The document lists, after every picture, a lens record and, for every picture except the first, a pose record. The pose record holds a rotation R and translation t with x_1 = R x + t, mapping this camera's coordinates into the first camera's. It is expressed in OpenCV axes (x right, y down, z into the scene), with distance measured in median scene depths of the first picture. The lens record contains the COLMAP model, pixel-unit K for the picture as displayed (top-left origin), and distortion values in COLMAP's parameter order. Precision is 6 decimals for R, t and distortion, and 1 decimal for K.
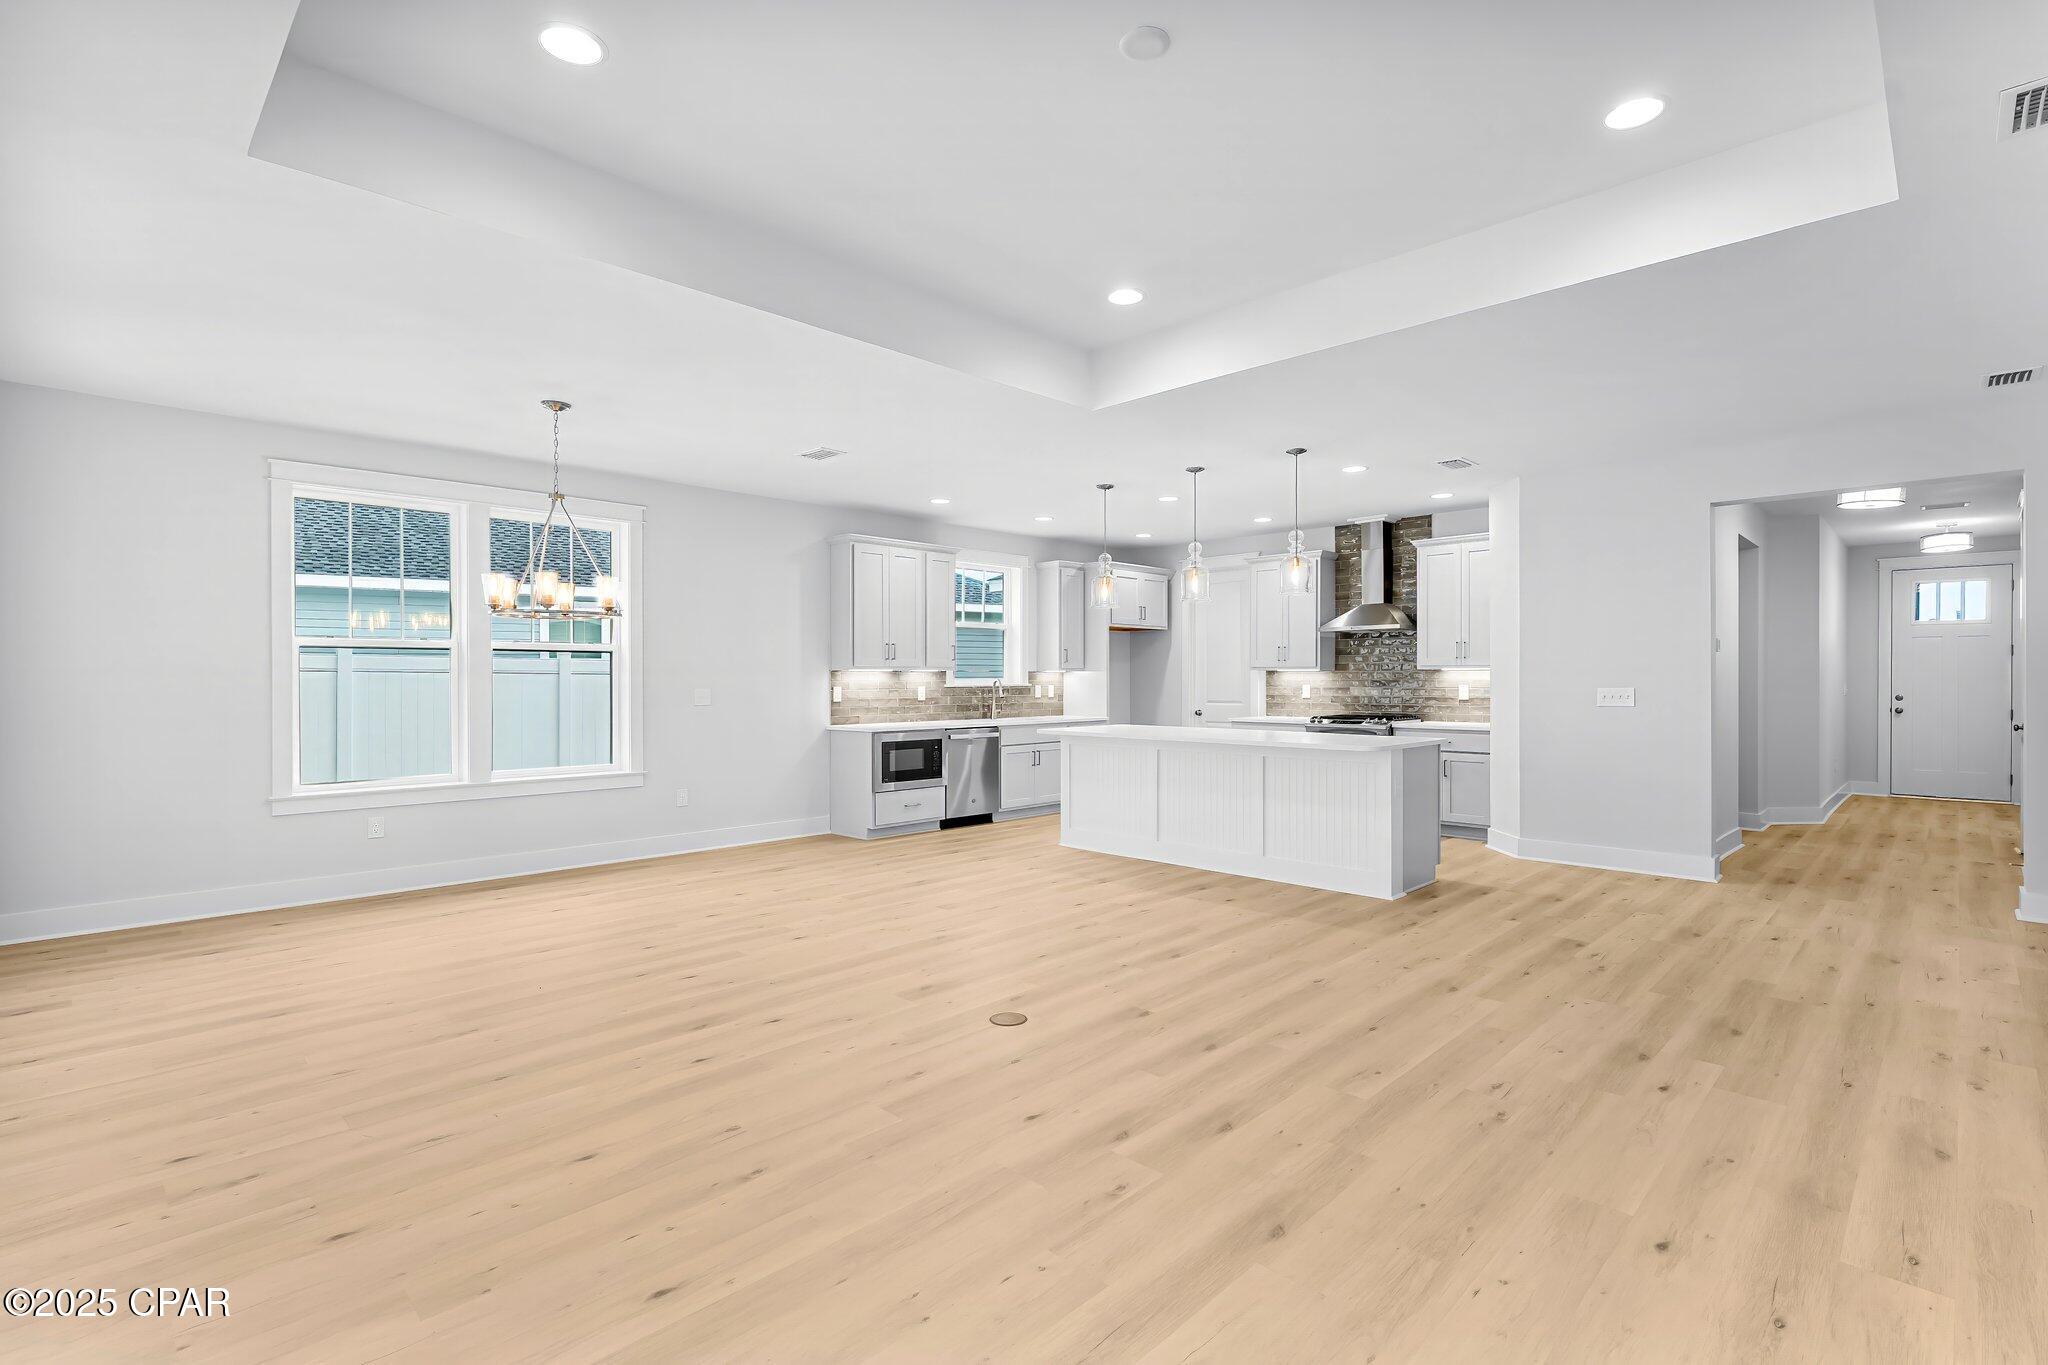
lens RADIAL K [[939.3, 0, 1033.0], [0, 939.3, 681.0], [0, 0, 1]] dist [-0.004395, -0.000532]
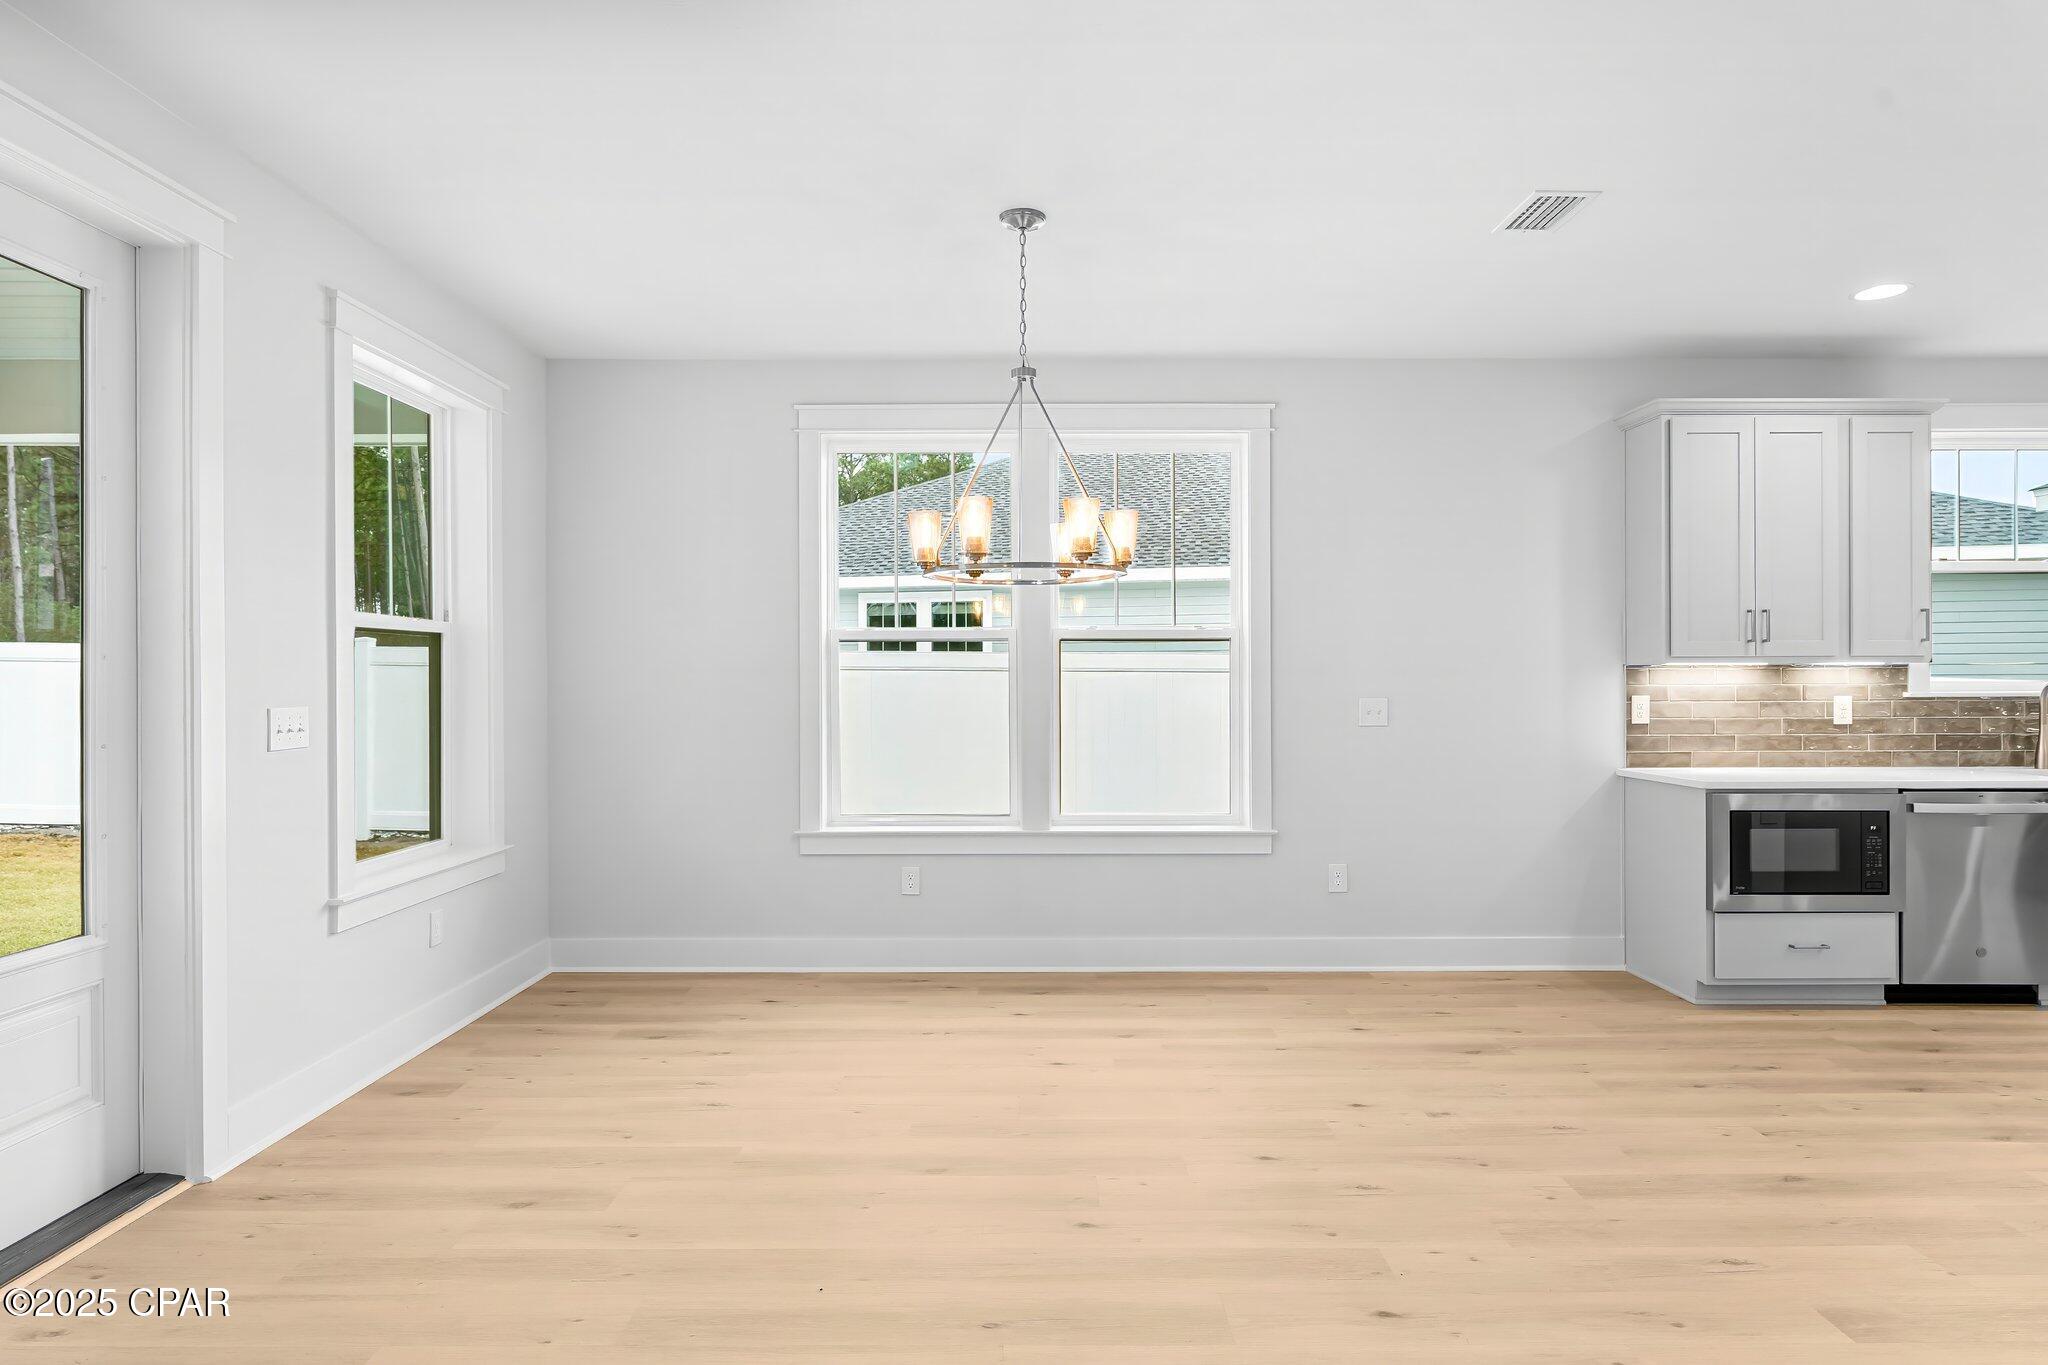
lens RADIAL K [[1092.5, 0, 1033.5], [0, 1092.5, 674.0], [0, 0, 1]] dist [-0.004425, 0.003874]
pose [[0.701332, -0.002052, -0.712832, -0.009028], [-0.000733, 0.999993, -0.003601, -0.003424], [0.712834, 0.003048, 0.701326, 0.312369]]
